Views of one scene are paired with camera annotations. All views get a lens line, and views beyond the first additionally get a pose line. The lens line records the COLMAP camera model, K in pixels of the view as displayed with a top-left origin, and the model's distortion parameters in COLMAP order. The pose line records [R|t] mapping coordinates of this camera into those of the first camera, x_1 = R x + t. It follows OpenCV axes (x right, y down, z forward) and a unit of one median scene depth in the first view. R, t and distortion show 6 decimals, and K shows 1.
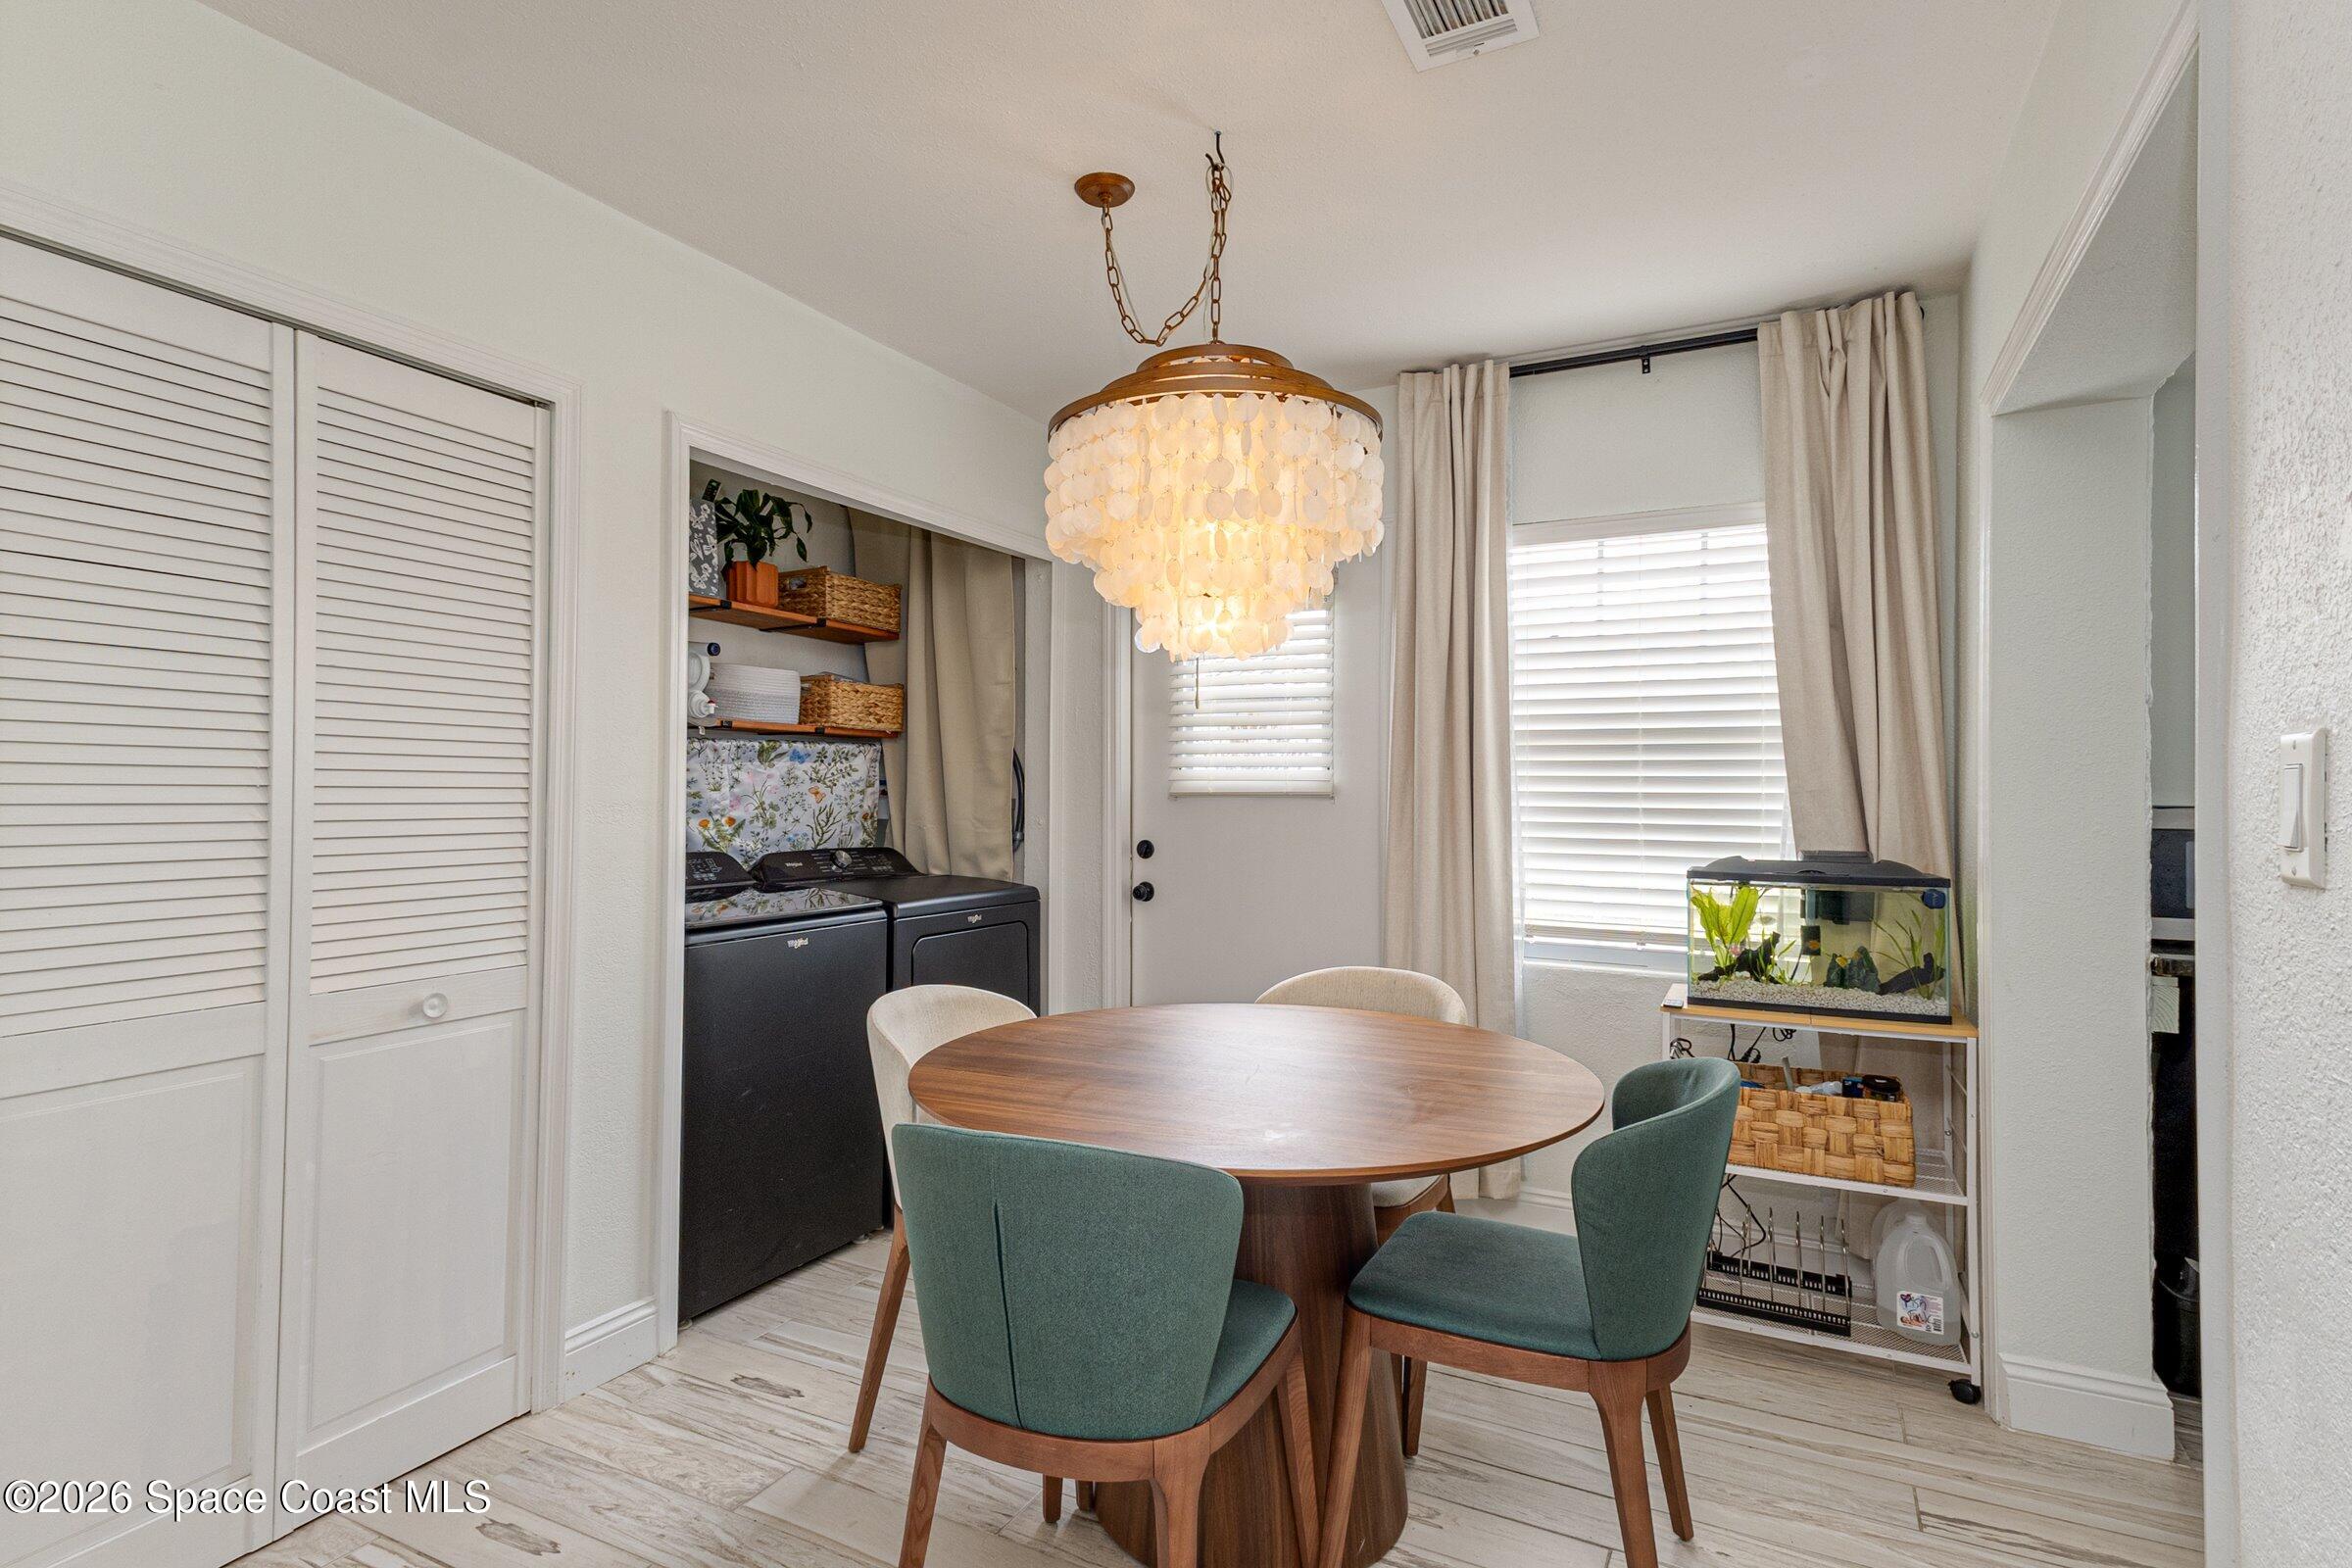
lens RADIAL K [[1187.5, 0, 1180.3], [0, 1187.5, 778.7], [0, 0, 1]] dist [0.021651, 0.024292]
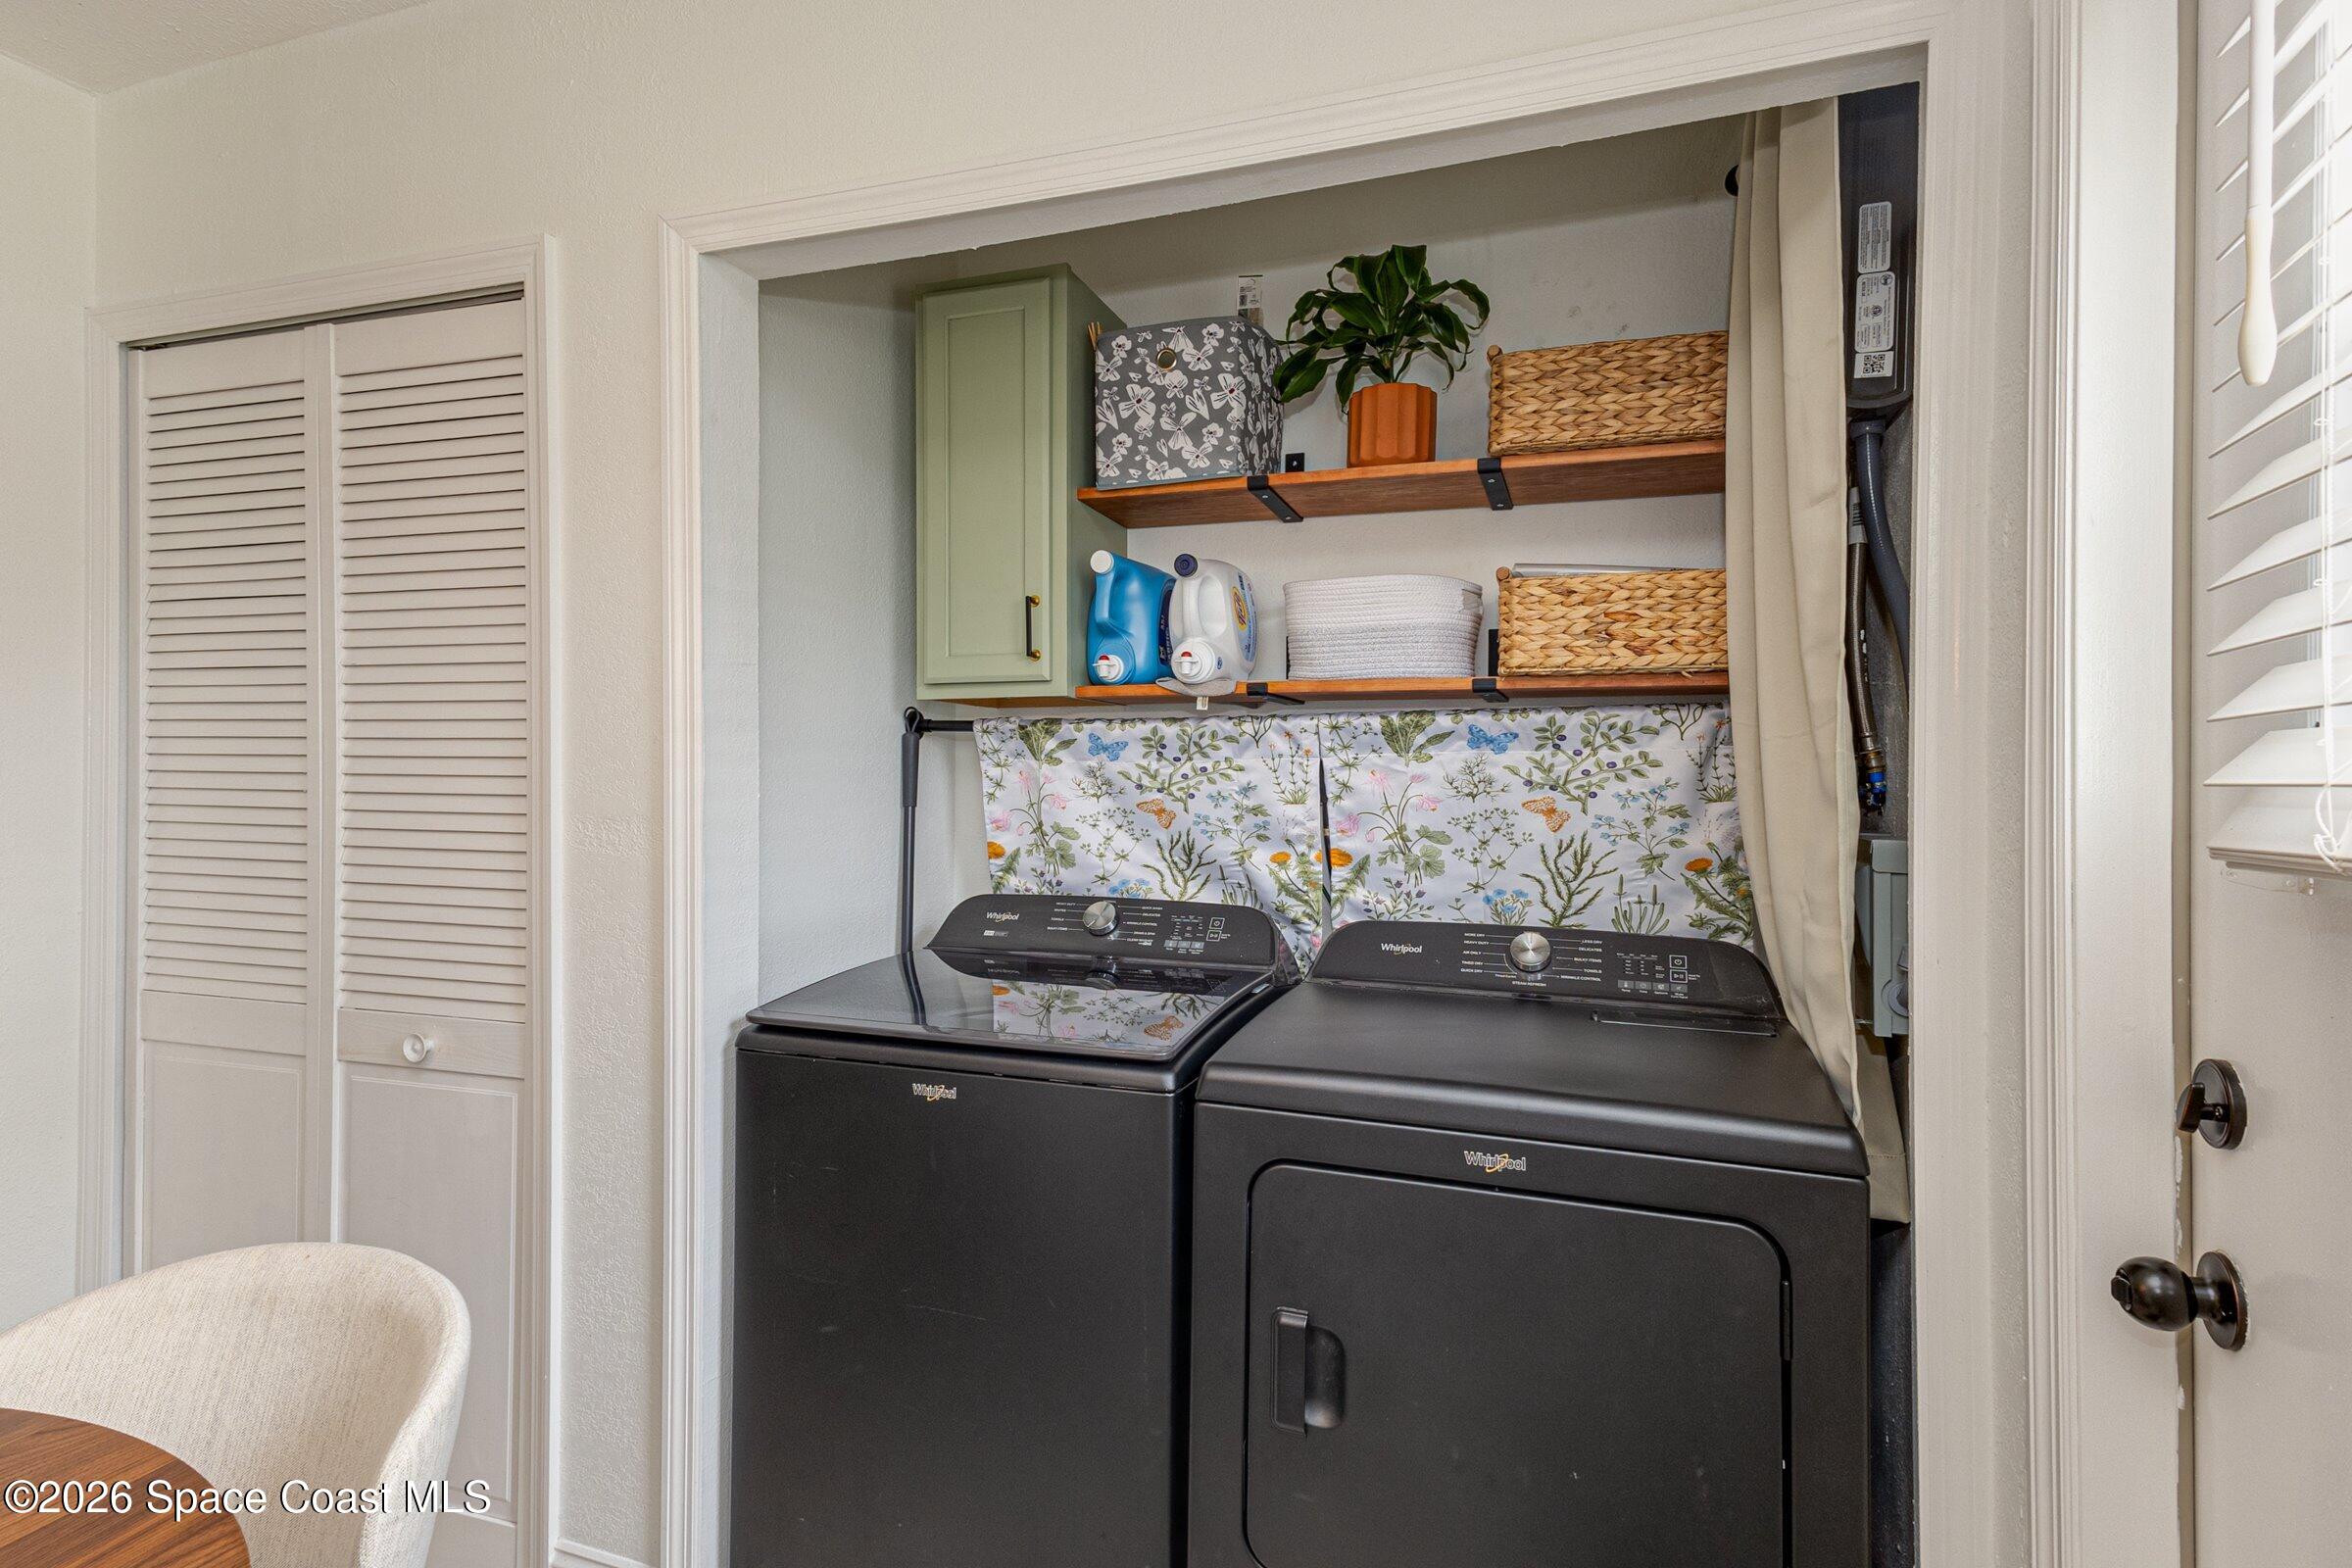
lens RADIAL K [[1187.5, 0, 1180.3], [0, 1187.5, 778.7], [0, 0, 1]] dist [0.021651, 0.024292]
pose [[0.132357, -0.007440, -0.991174, 0.202835], [0.000327, 0.999972, -0.007463, 0.002448], [0.991202, 0.000663, 0.132355, 0.961458]]
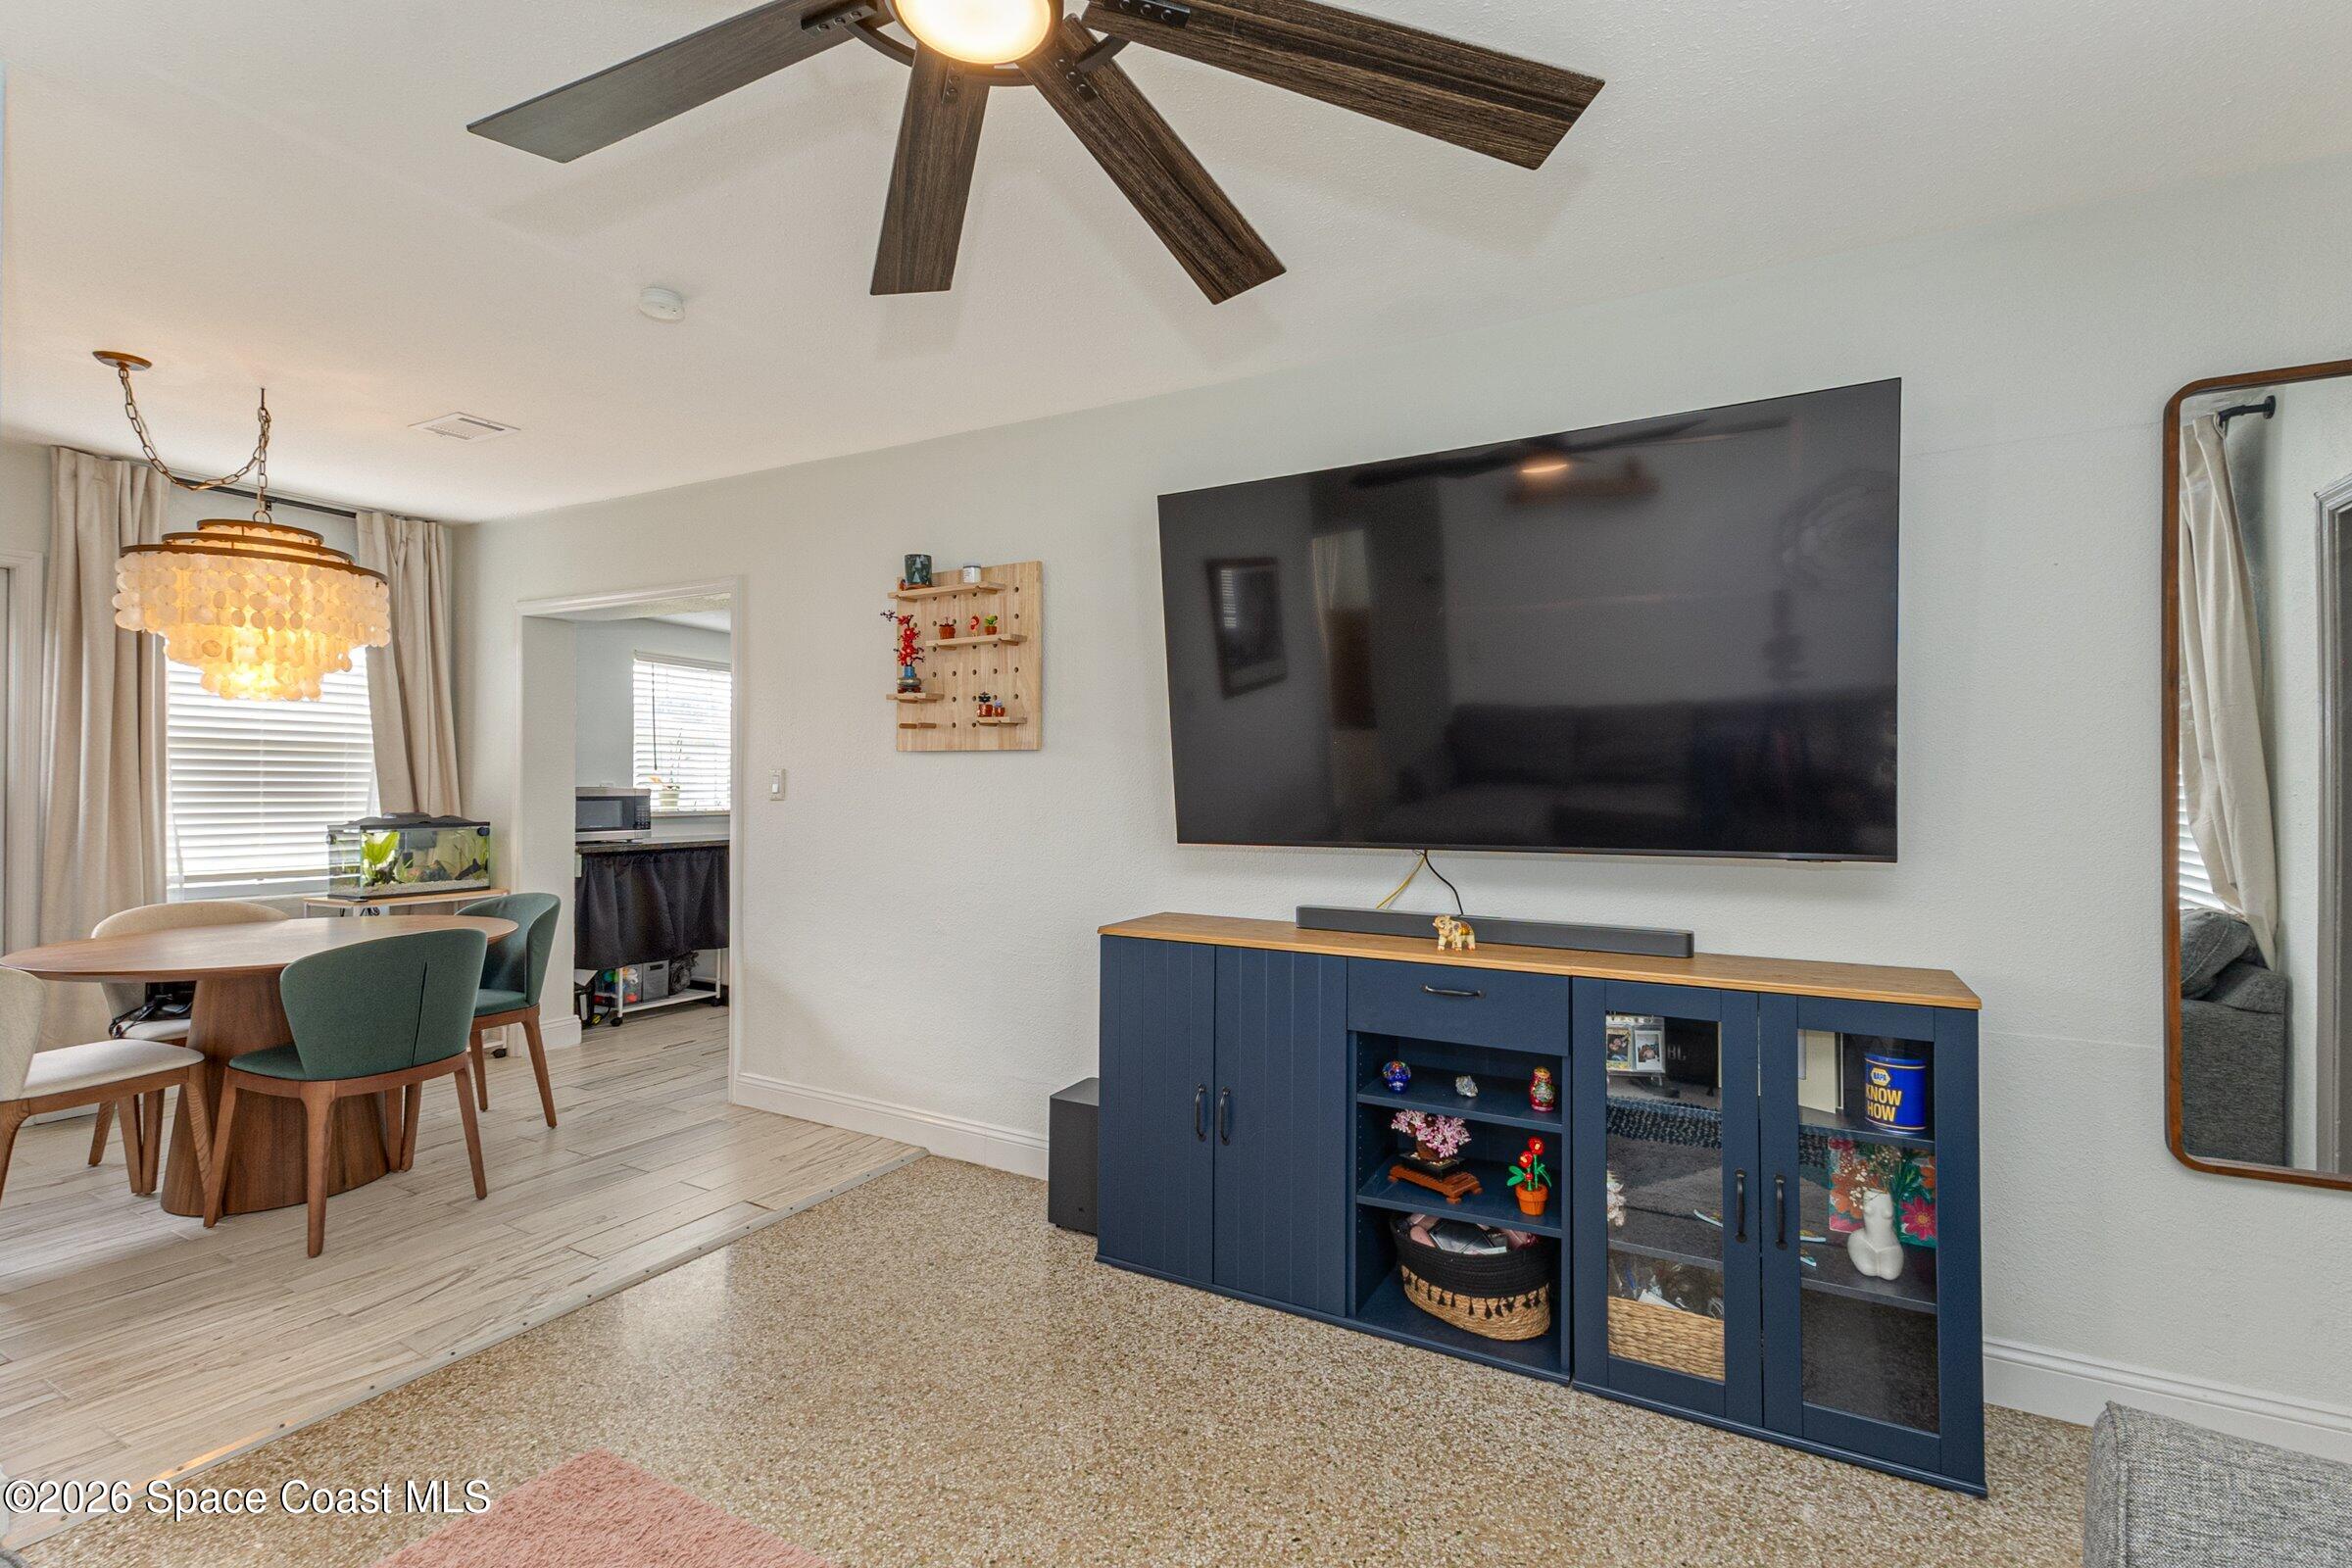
lens RADIAL K [[1064.6, 0, 1183.0], [0, 1064.6, 782.8], [0, 0, 1]] dist [0.014632, -0.000328]
pose [[0.035029, -0.002798, 0.999382, -0.952682], [-0.015540, 0.999874, 0.003344, -0.009157], [-0.999265, -0.015647, 0.034981, -0.232250]]
